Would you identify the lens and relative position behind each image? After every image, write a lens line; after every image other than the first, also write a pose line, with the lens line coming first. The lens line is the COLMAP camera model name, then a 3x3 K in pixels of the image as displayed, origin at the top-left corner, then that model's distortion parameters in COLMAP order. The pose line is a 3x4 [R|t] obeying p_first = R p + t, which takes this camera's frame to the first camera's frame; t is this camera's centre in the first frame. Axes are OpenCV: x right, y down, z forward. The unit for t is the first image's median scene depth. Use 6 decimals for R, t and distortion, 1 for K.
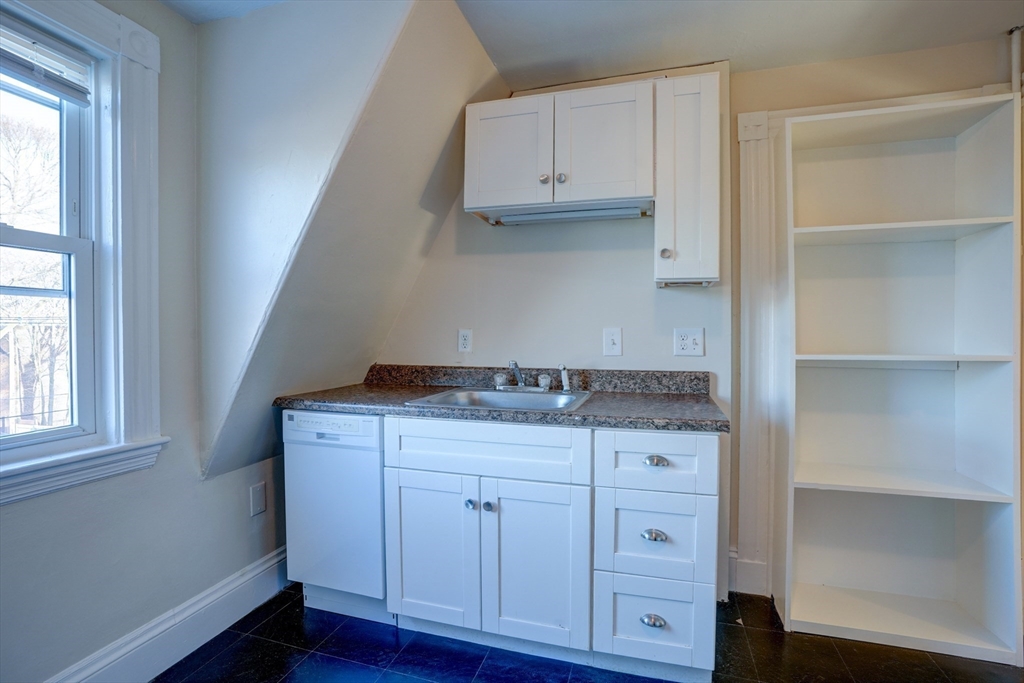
lens RADIAL K [[471.4, 0, 513.7], [0, 471.4, 337.7], [0, 0, 1]] dist [-0.067659, 0.026349]
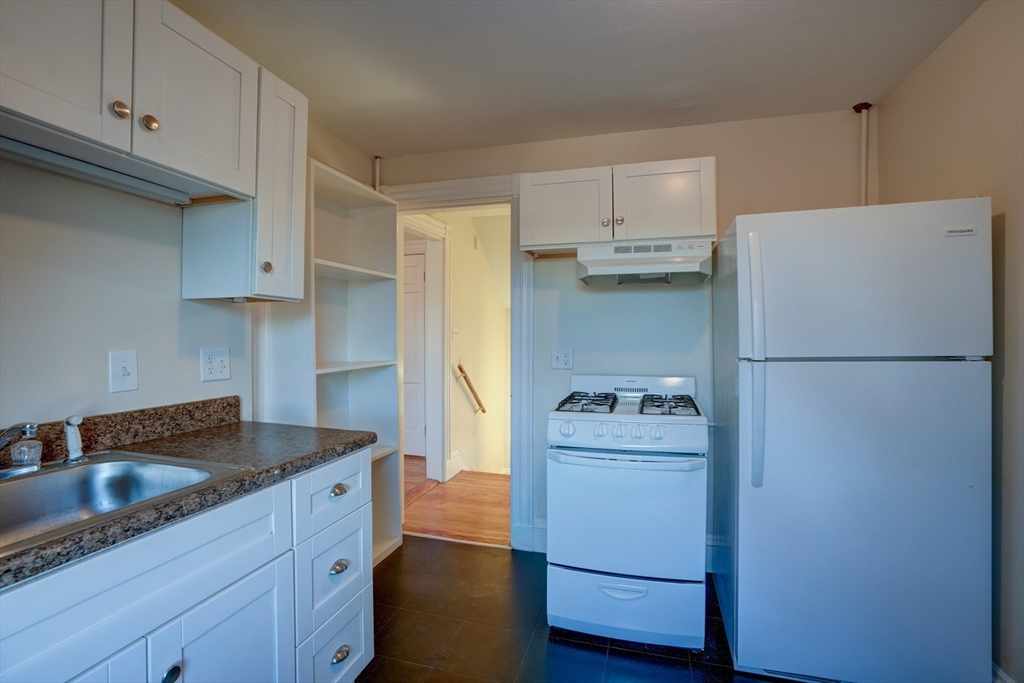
lens RADIAL K [[471.4, 0, 513.7], [0, 471.4, 337.7], [0, 0, 1]] dist [-0.067659, 0.026349]
pose [[-0.001274, -0.006224, 0.999980, -0.483755], [0.011675, 0.999912, 0.006238, -0.039669], [-0.999931, 0.011682, -0.001201, 0.462366]]
